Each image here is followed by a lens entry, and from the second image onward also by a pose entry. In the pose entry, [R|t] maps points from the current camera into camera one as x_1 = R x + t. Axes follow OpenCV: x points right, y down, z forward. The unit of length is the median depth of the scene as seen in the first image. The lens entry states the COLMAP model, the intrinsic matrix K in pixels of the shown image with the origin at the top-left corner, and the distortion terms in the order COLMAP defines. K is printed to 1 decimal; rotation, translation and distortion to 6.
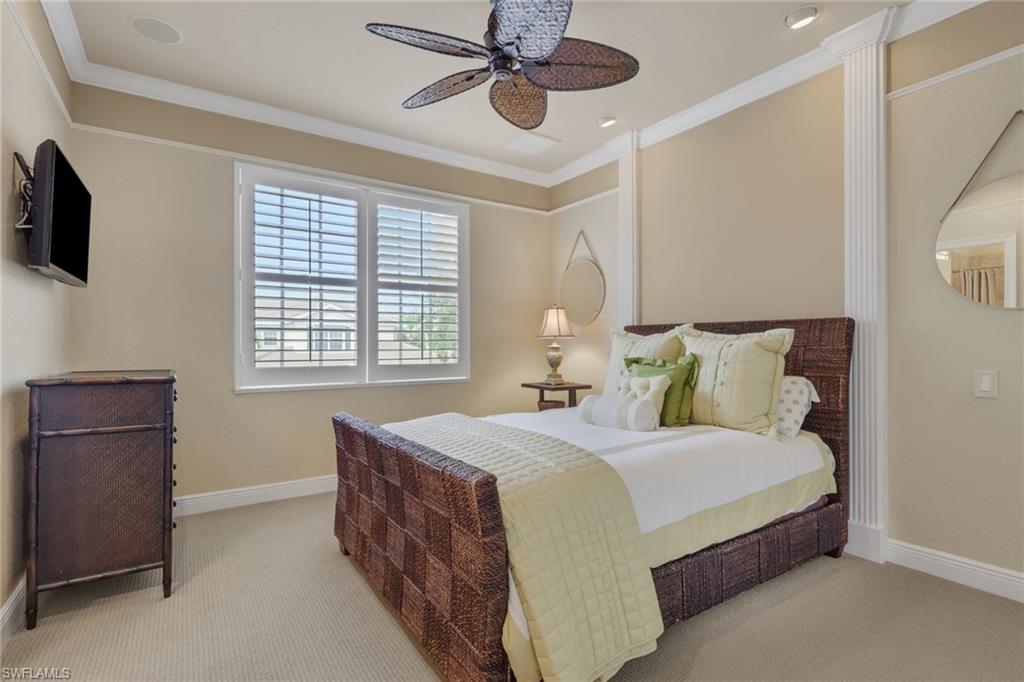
lens RADIAL K [[499.4, 0, 517.3], [0, 499.4, 350.1], [0, 0, 1]] dist [0.015787, 0.000115]
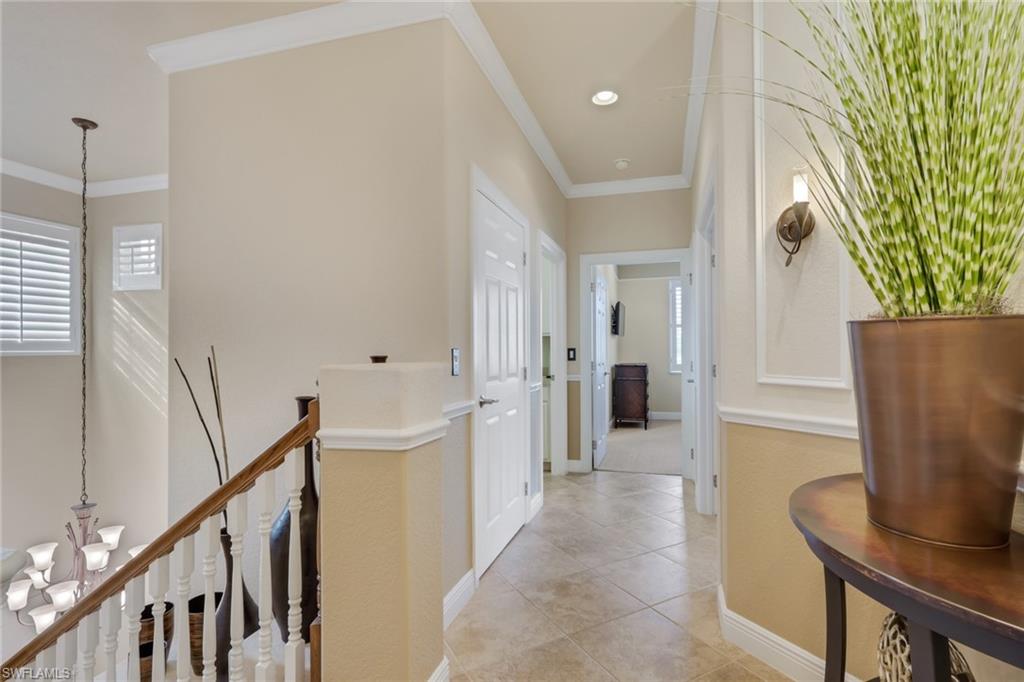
lens RADIAL K [[499.4, 0, 517.3], [0, 499.4, 350.1], [0, 0, 1]] dist [0.015787, 0.000115]
pose [[0.657207, -0.010689, -0.753634, 1.237274], [0.005103, 0.999940, -0.009732, -0.015149], [0.753693, 0.002550, 0.657222, -1.802300]]
